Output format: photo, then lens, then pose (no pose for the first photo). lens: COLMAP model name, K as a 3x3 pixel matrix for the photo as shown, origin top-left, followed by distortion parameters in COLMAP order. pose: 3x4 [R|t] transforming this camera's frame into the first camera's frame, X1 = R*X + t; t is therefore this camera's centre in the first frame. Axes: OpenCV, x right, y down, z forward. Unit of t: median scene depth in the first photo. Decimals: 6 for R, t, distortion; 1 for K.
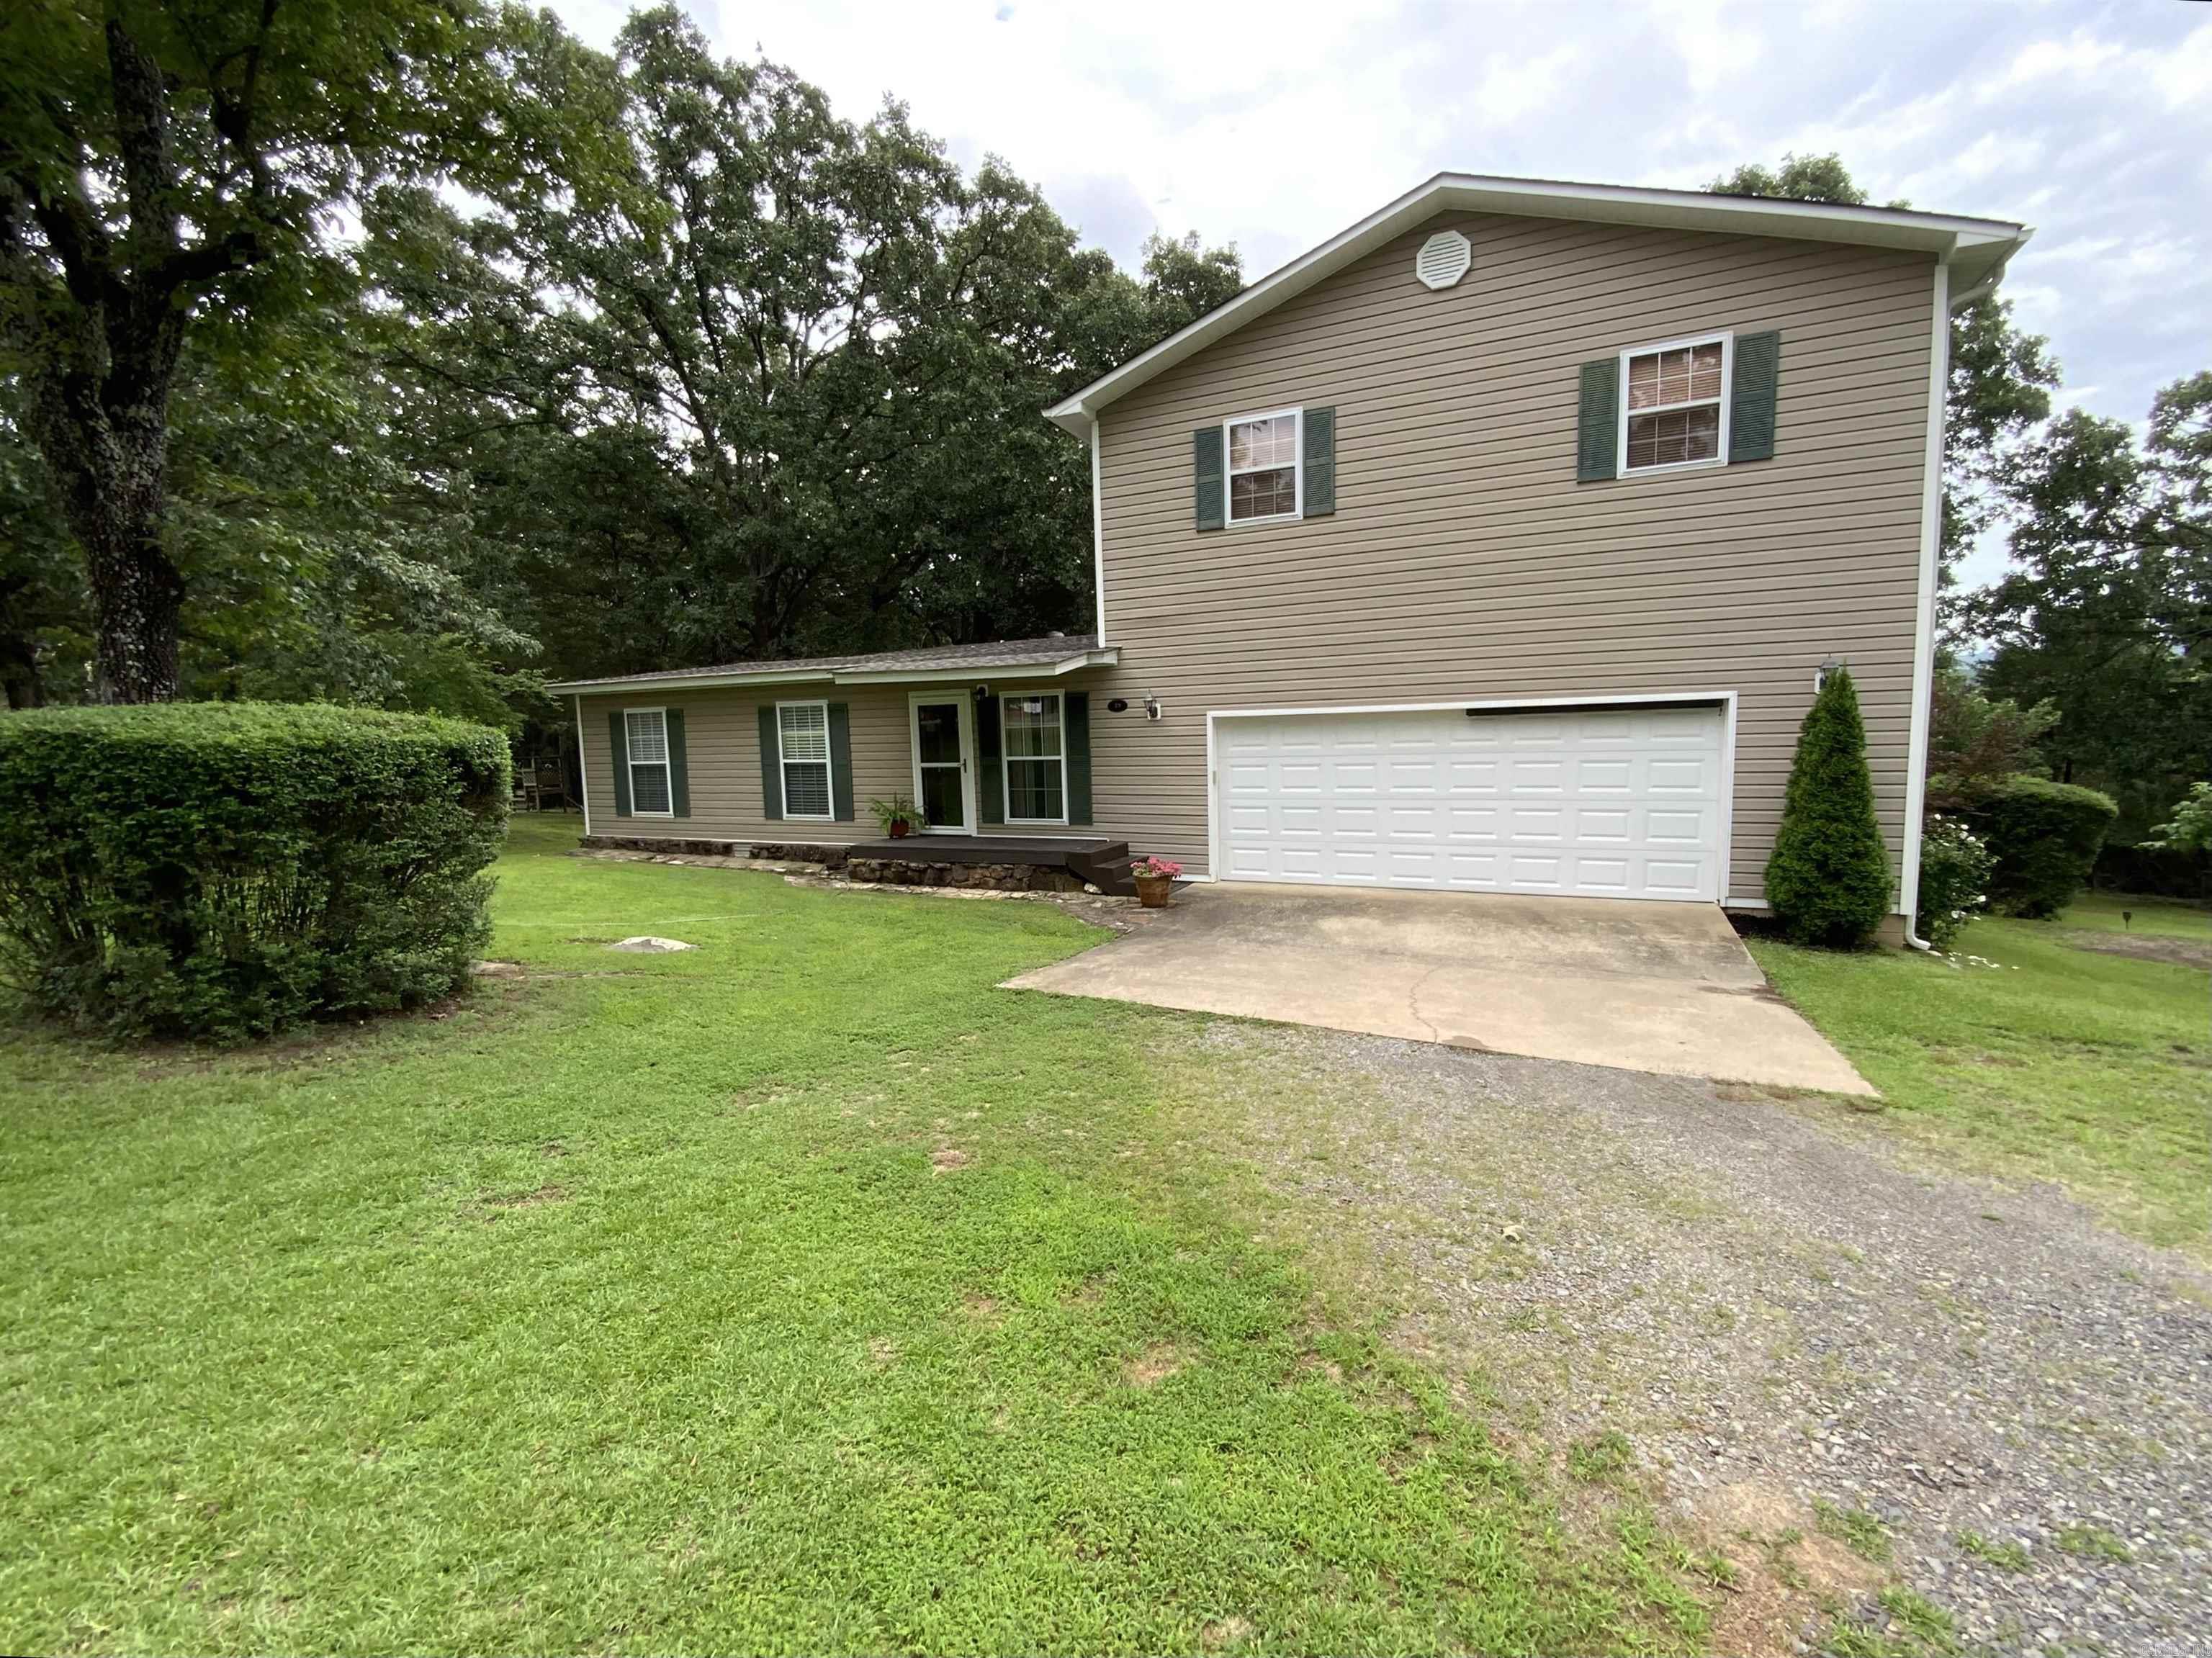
lens RADIAL K [[901.9, 0, 1108.1], [0, 901.9, 834.8], [0, 0, 1]] dist [0.027733, -0.022637]
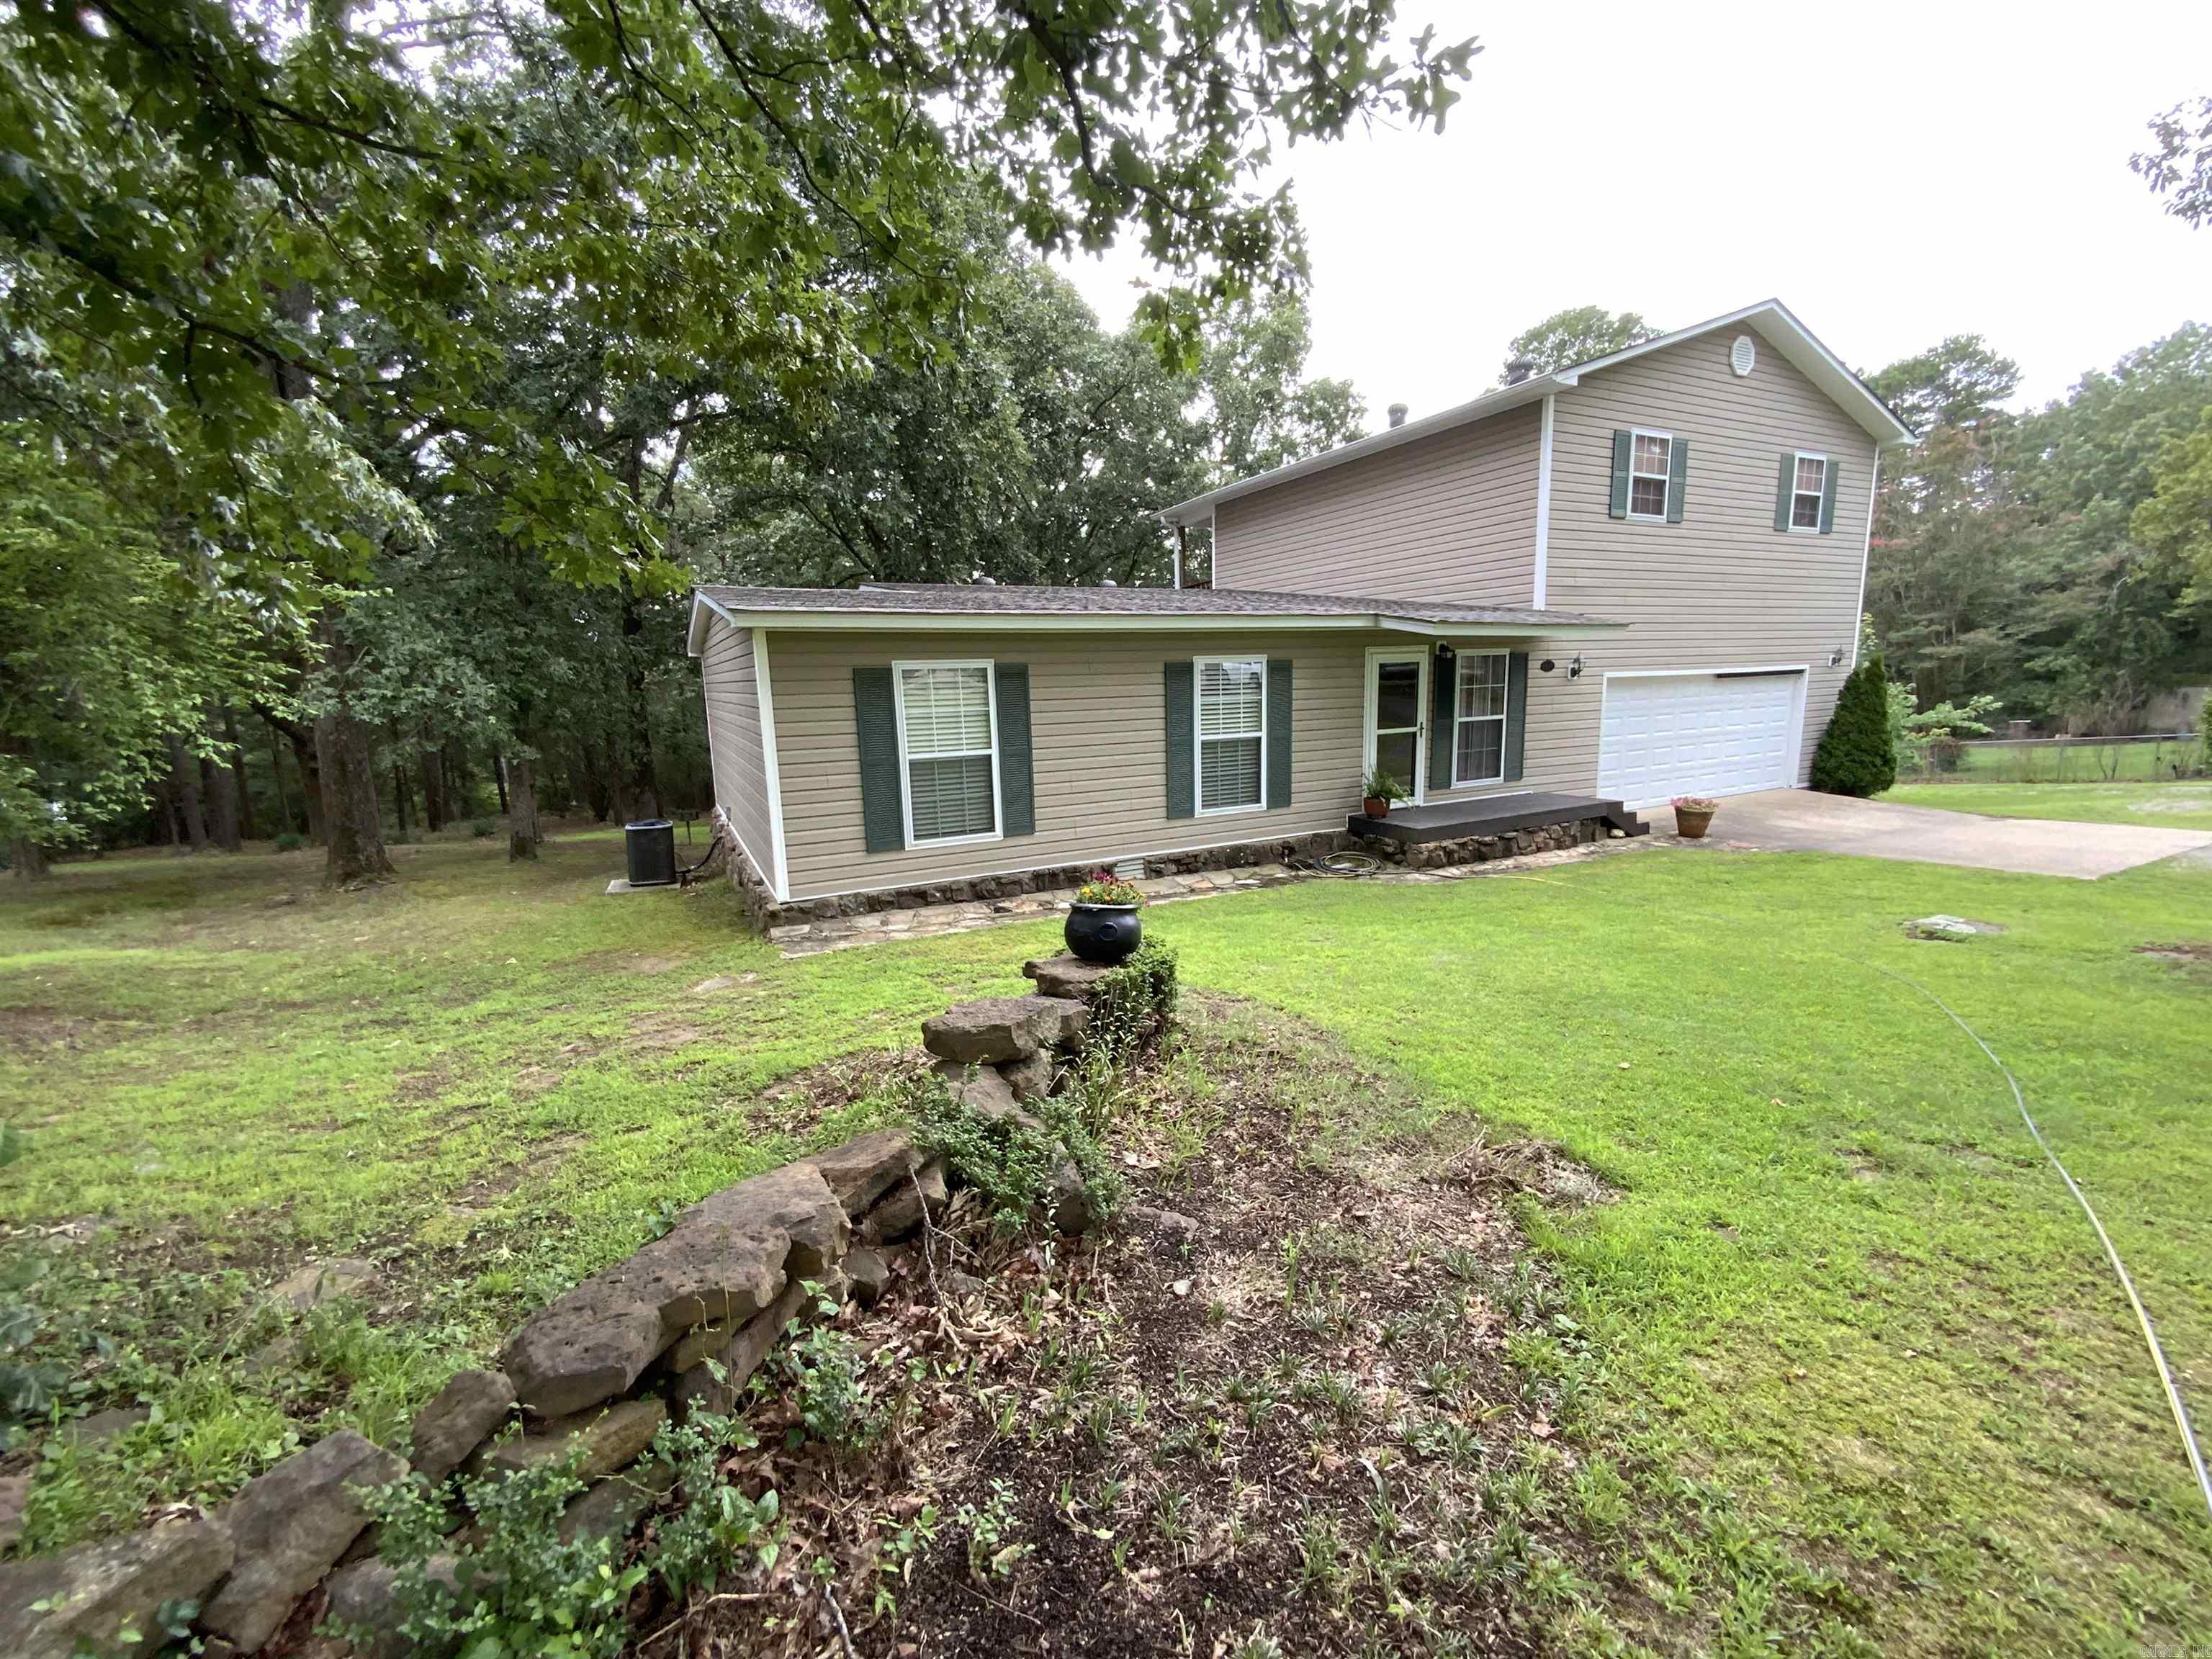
lens RADIAL K [[902.0, 0, 1108.1], [0, 902.0, 835.3], [0, 0, 1]] dist [0.027733, -0.022637]
pose [[0.641620, -0.114752, 0.758390, -1.069243], [0.112057, 0.992161, 0.055320, -0.057132], [-0.758793, 0.049488, 0.649449, 0.644592]]
